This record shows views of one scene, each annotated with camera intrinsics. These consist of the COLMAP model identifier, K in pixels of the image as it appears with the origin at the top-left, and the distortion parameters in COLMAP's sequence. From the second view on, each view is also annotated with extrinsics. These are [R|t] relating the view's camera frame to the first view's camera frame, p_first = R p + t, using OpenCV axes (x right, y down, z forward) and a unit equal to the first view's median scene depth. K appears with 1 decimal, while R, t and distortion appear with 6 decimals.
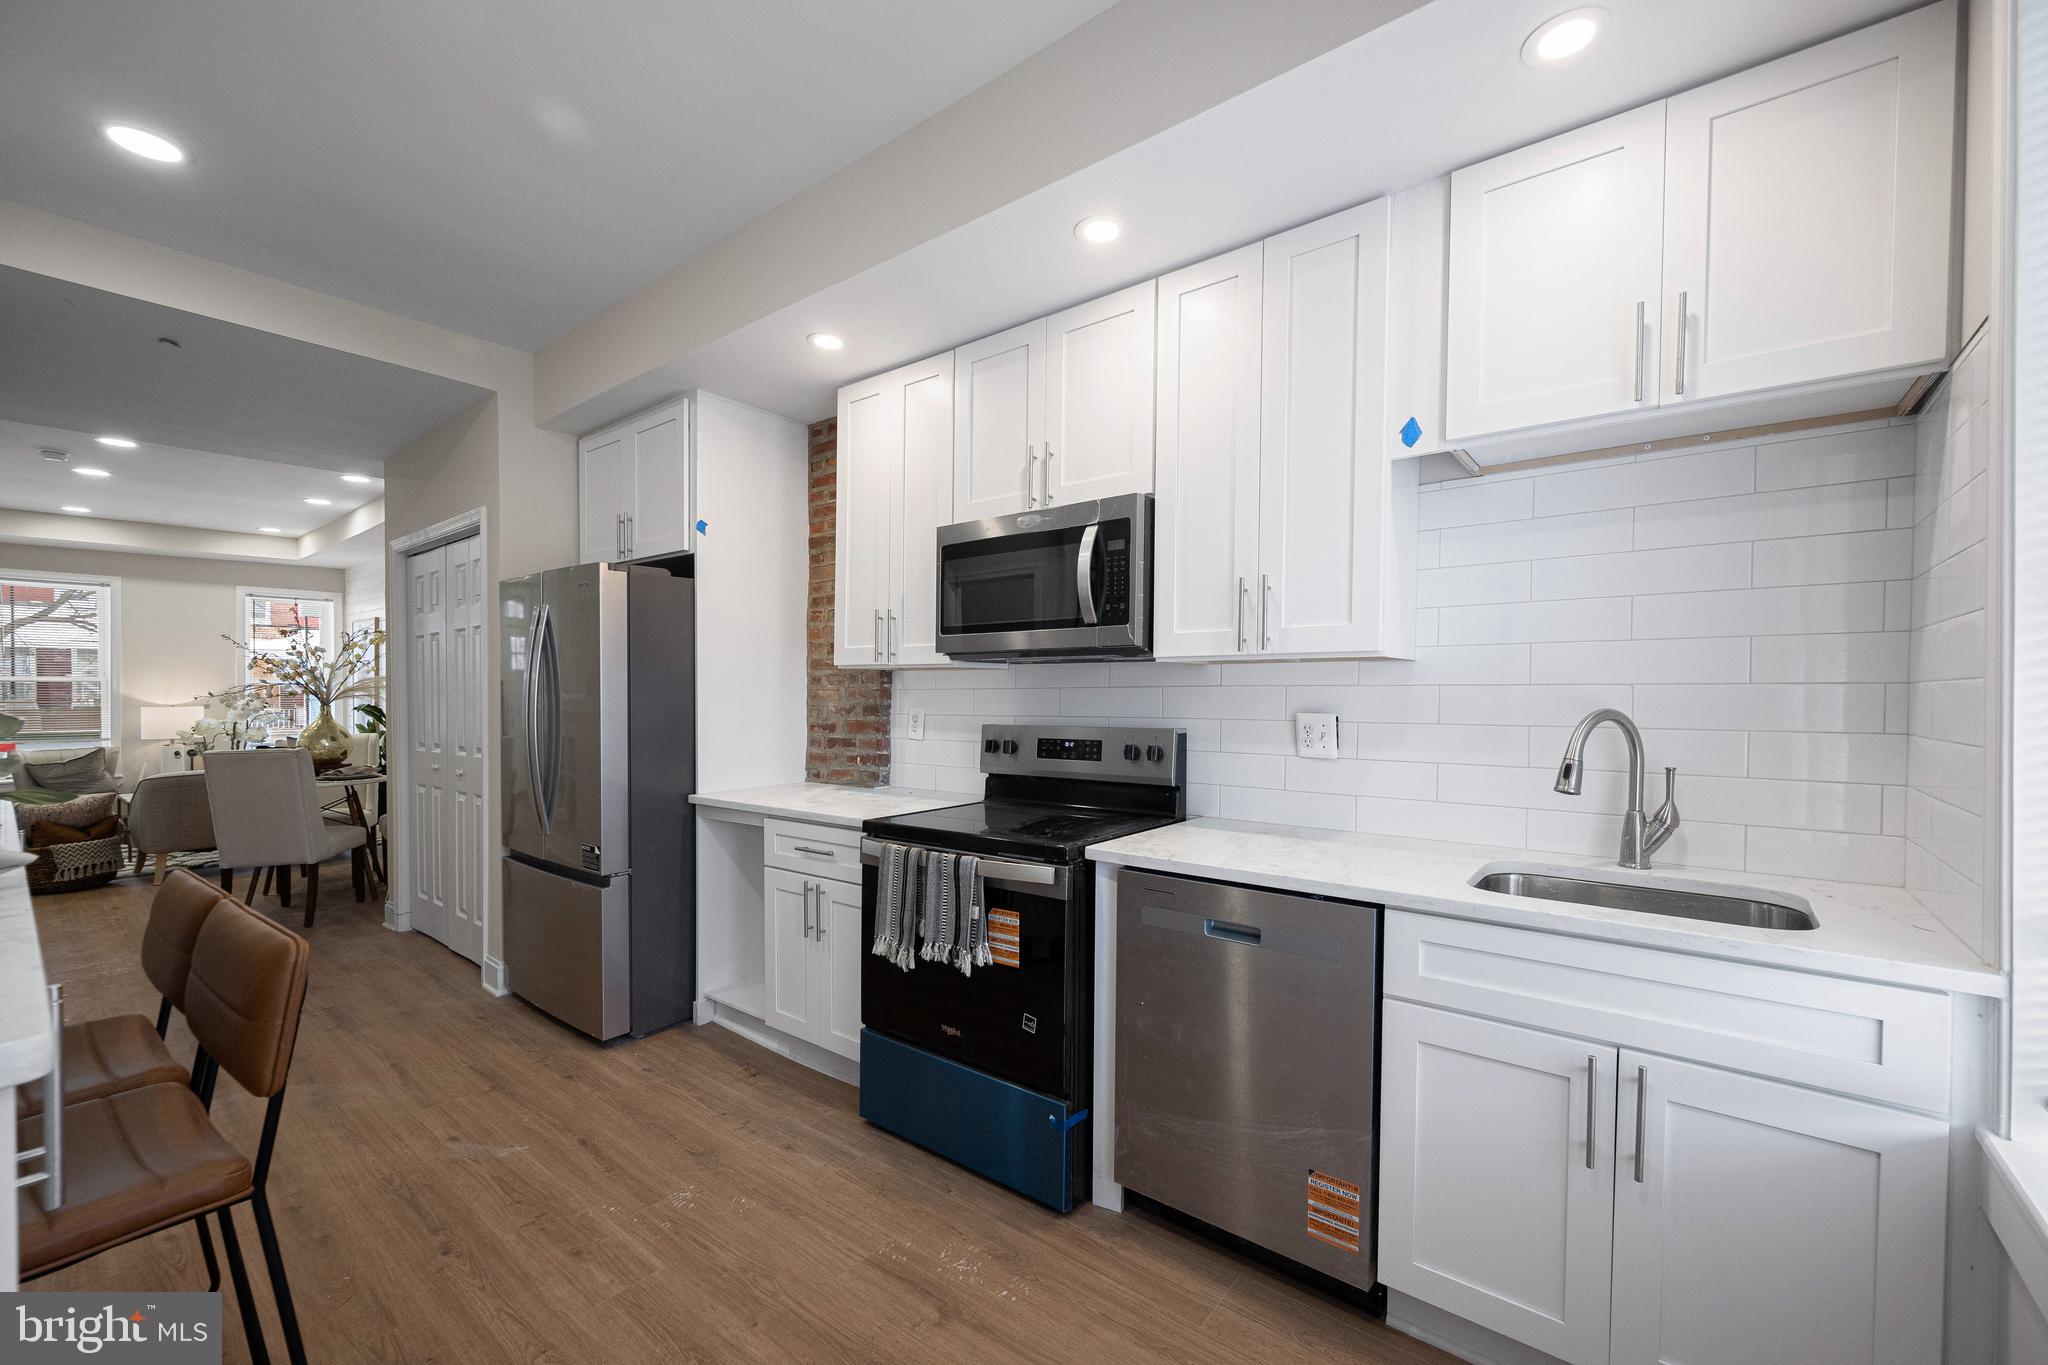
lens RADIAL K [[828.2, 0, 1022.1], [0, 828.2, 699.5], [0, 0, 1]] dist [-0.000392, -0.000088]
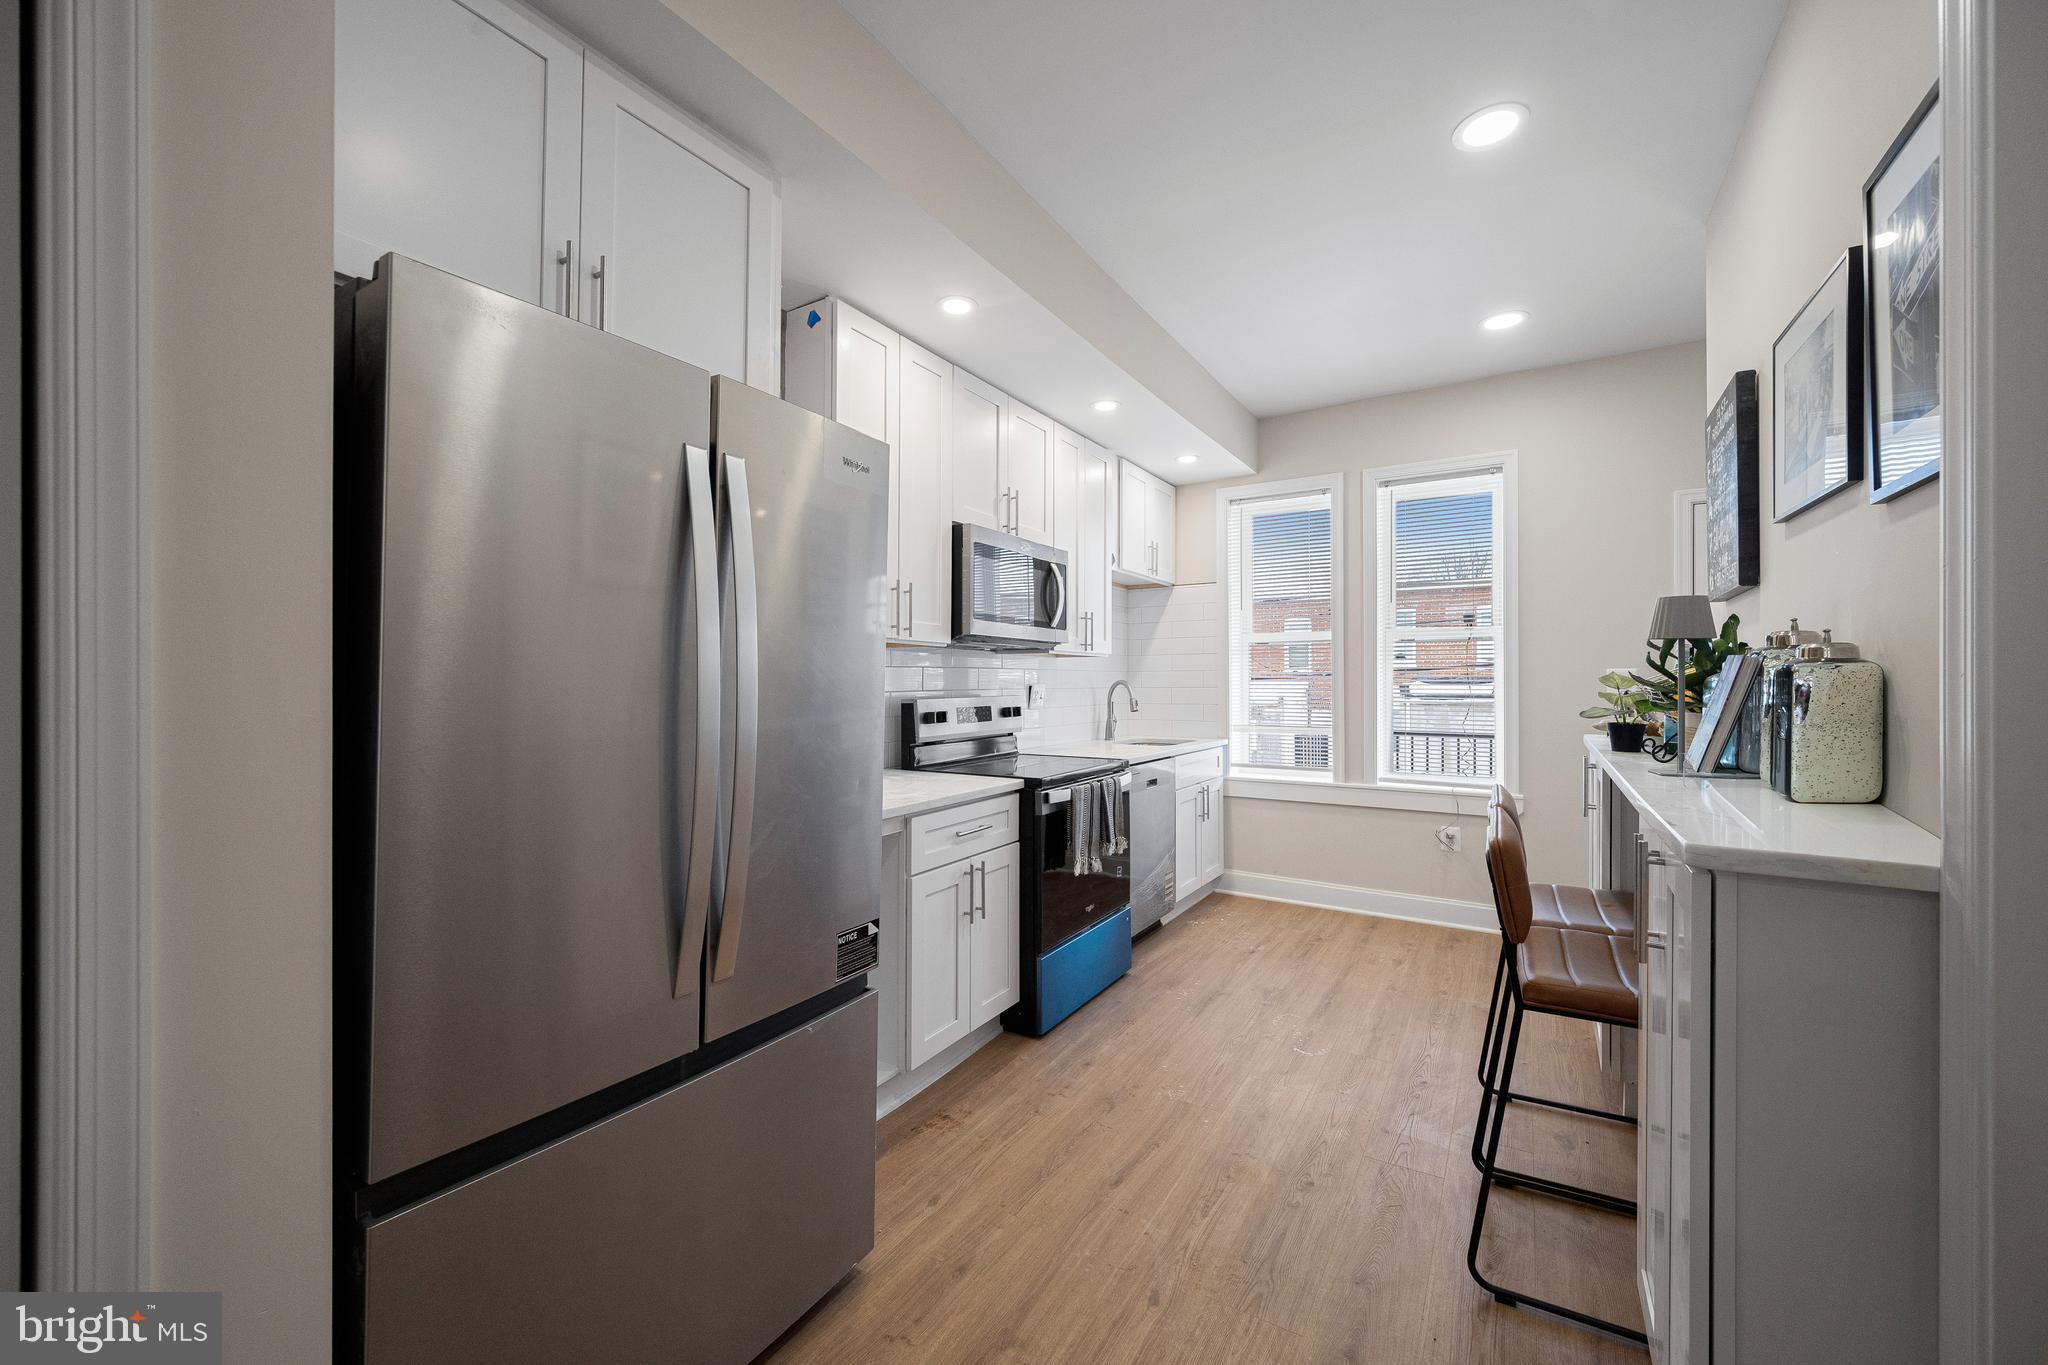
lens RADIAL K [[810.2, 0, 1020.0], [0, 810.2, 679.0], [0, 0, 1]] dist [0.001006, -0.000055]
pose [[-0.114569, 0.004803, 0.993404, -1.311407], [0.009078, 0.999952, -0.003788, 0.009787], [-0.993374, 0.008584, -0.114607, 1.147920]]
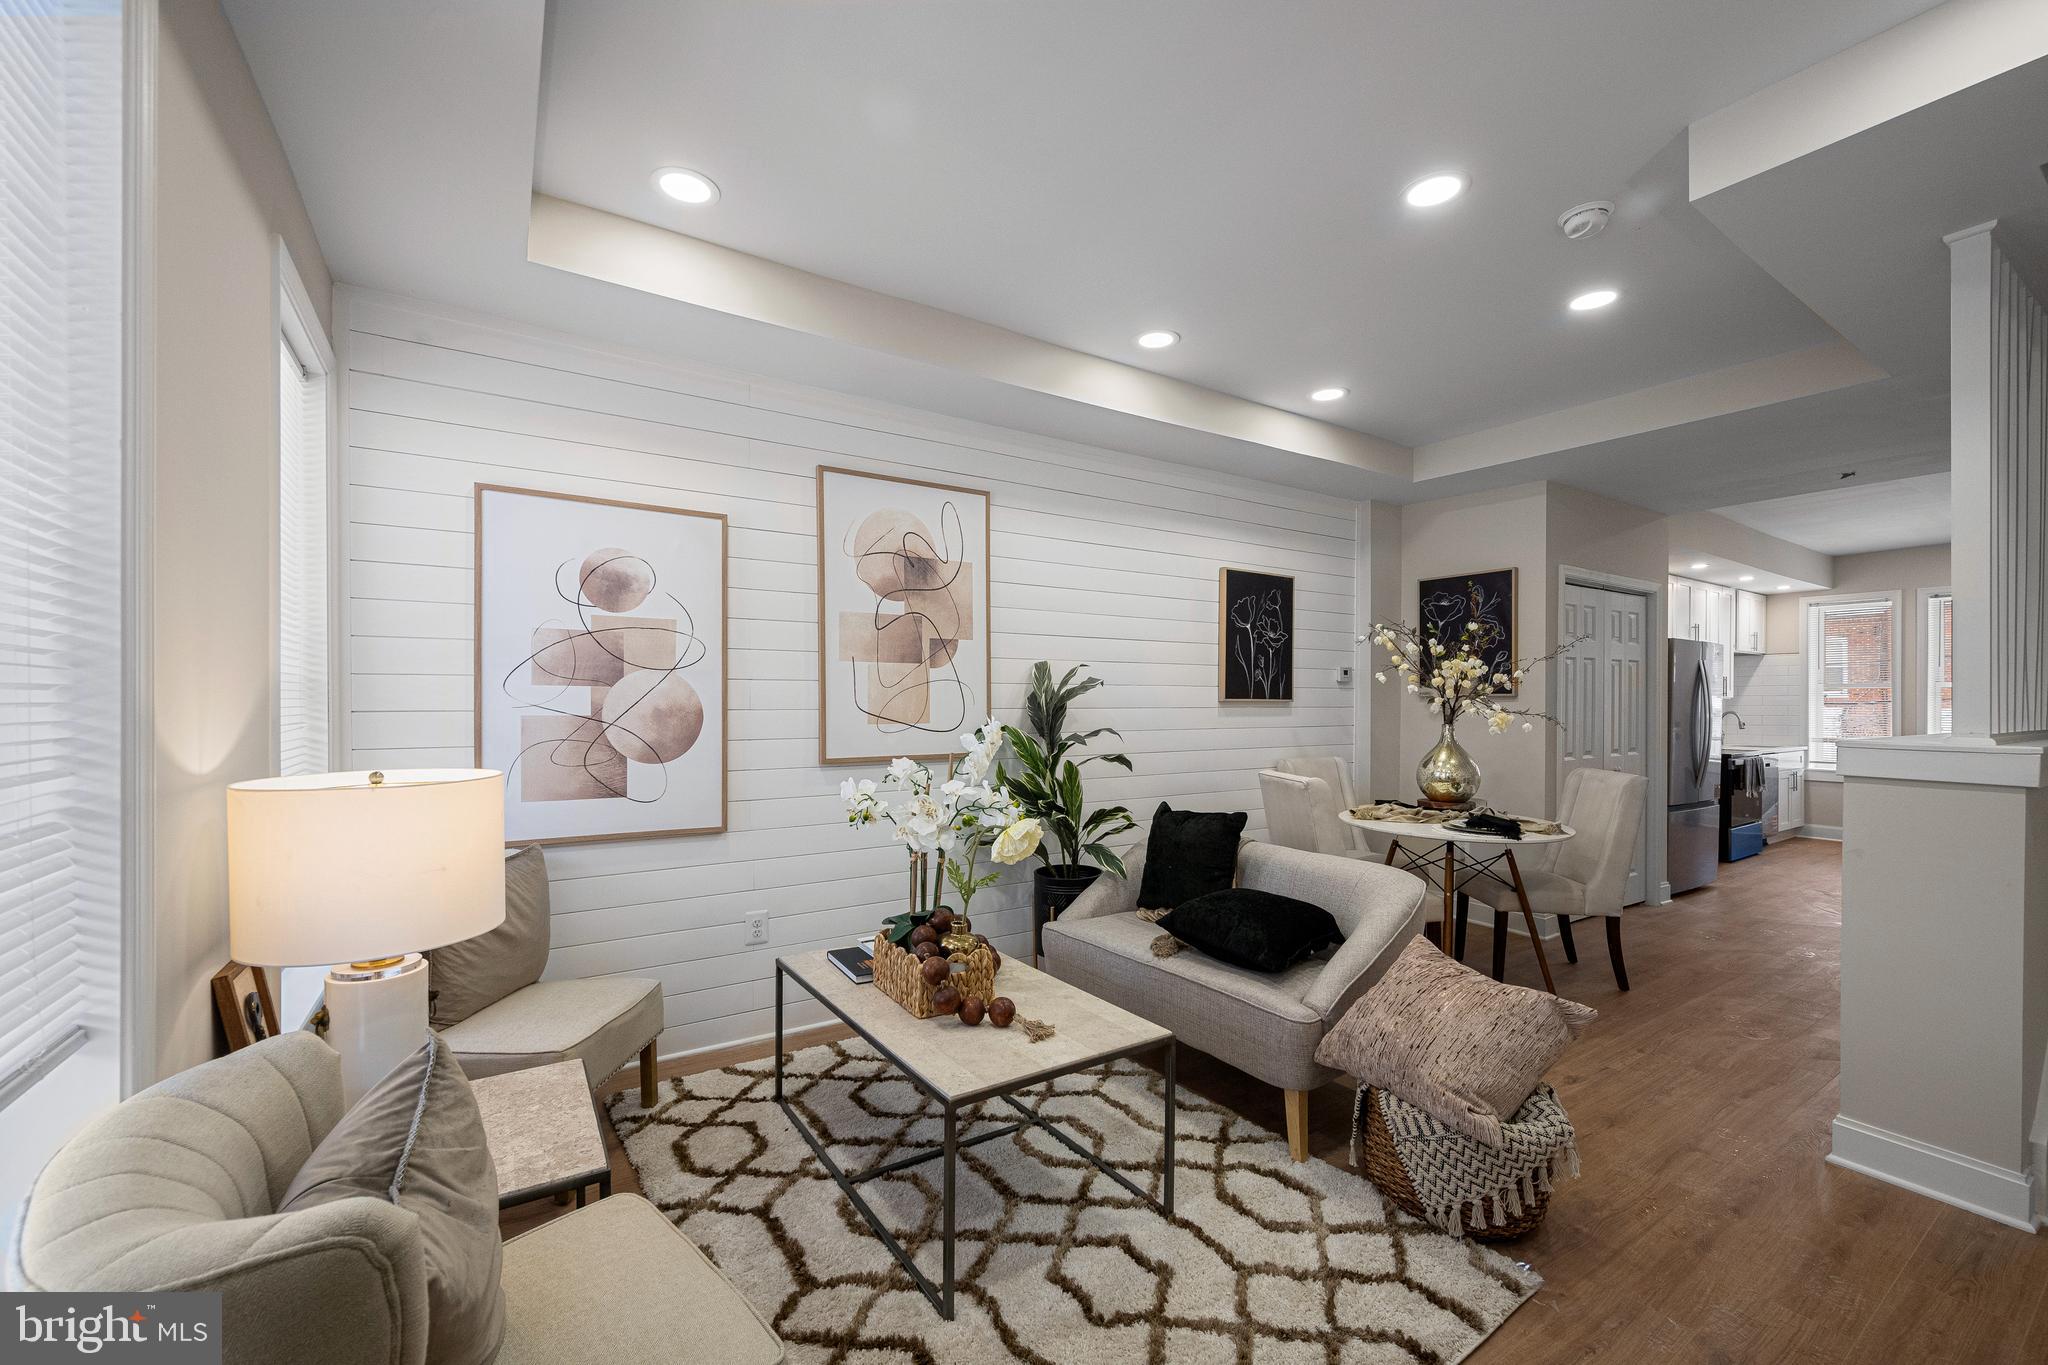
lens RADIAL K [[837.6, 0, 1011.1], [0, 837.6, 708.7], [0, 0, 1]] dist [0.000060, -0.000138]
pose [[0.309768, -0.003699, 0.950805, -3.594322], [0.006329, 0.999978, 0.001829, -0.027223], [-0.950791, 0.005451, 0.309785, 2.410241]]
